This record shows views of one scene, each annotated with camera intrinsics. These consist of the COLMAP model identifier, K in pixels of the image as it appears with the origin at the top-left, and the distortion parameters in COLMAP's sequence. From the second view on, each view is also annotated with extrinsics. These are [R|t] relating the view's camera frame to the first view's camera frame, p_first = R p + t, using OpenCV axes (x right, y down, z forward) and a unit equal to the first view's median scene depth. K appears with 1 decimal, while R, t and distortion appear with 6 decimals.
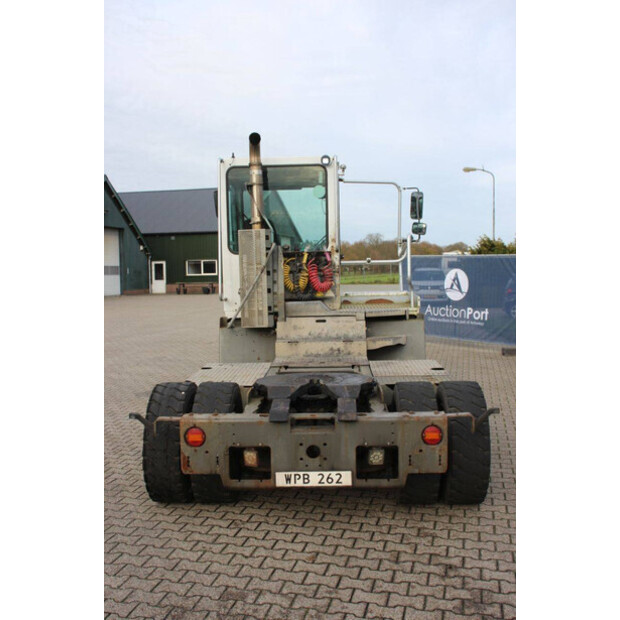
lens RADIAL K [[688.1, 0, 302.4], [0, 688.1, 322.6], [0, 0, 1]] dist [-0.000346, 0.000000]
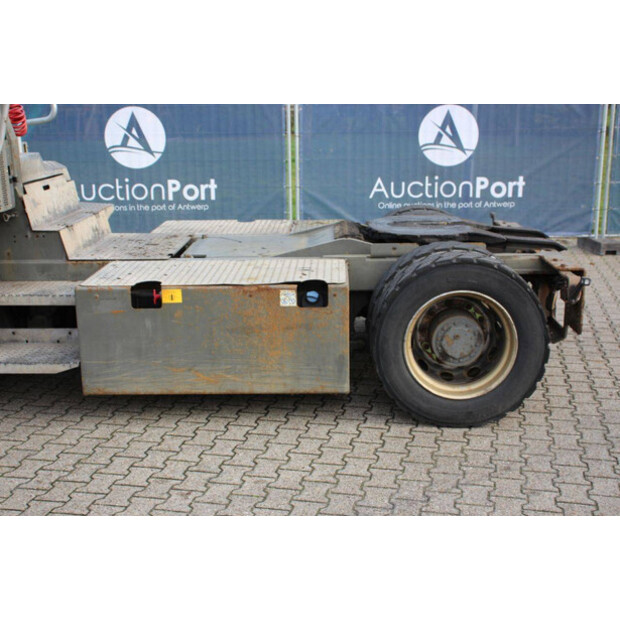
lens RADIAL K [[854.3, 0, 315.6], [0, 854.3, 311.8], [0, 0, 1]] dist [0.070801, 0.000000]
pose [[-0.019508, -0.220766, 0.975132, -1.059851], [0.099058, 0.970092, 0.221607, -0.058315], [-0.994890, 0.100918, 0.002944, 1.199857]]
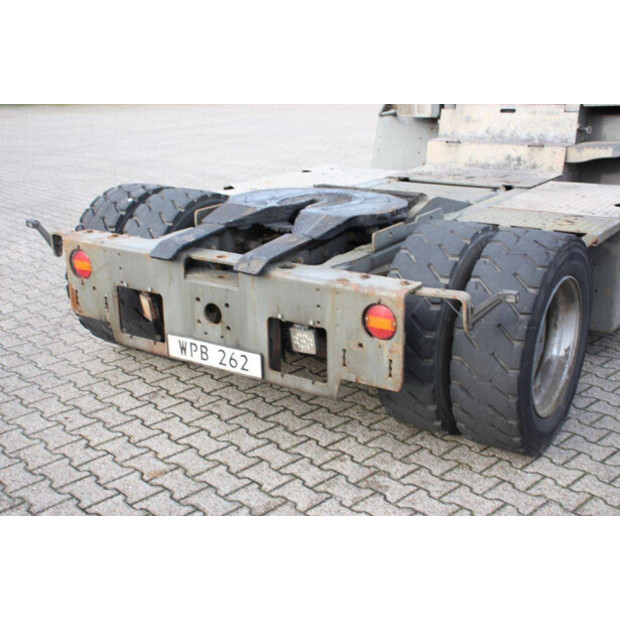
lens RADIAL K [[814.2, 0, 309.7], [0, 814.2, 306.8], [0, 0, 1]] dist [0.057004, 0.000000]
pose [[0.852378, 0.165718, -0.495974, 0.413779], [-0.047971, 0.969238, 0.241406, -0.001087], [0.520722, -0.181977, 0.834106, 0.390551]]
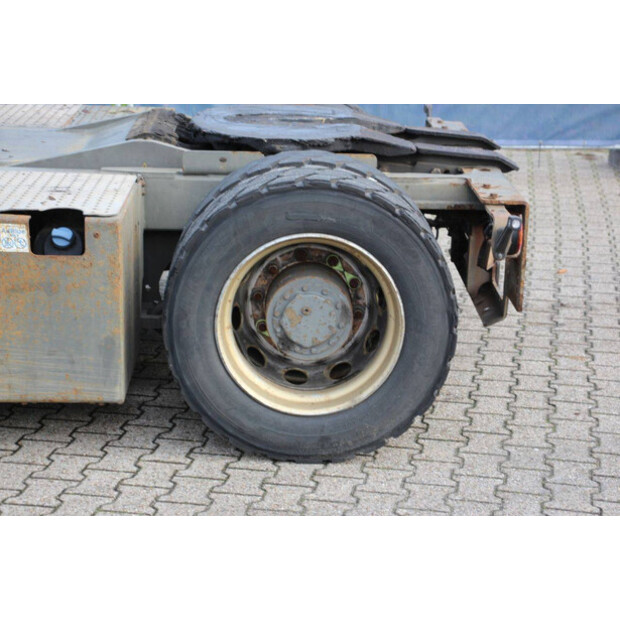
lens RADIAL K [[1458.1, 0, 320.7], [0, 1458.1, 309.2], [0, 0, 1]] dist [0.375699, 0.000000]
pose [[-0.067461, -0.248949, 0.966164, -1.077679], [0.063130, 0.965365, 0.253151, -0.051718], [-0.995723, 0.078071, -0.049408, 1.095626]]
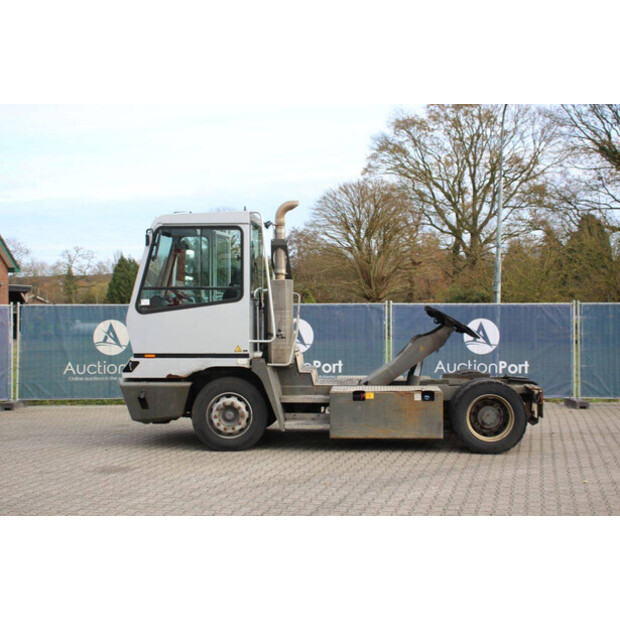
lens RADIAL K [[854.3, 0, 312.8], [0, 854.3, 311.4], [0, 0, 1]] dist [0.070801, 0.000000]
pose [[0.022778, 0.016984, 0.999596, -2.329995], [0.090699, 0.995697, -0.018985, -0.076081], [-0.995618, 0.091095, 0.021140, 1.422220]]
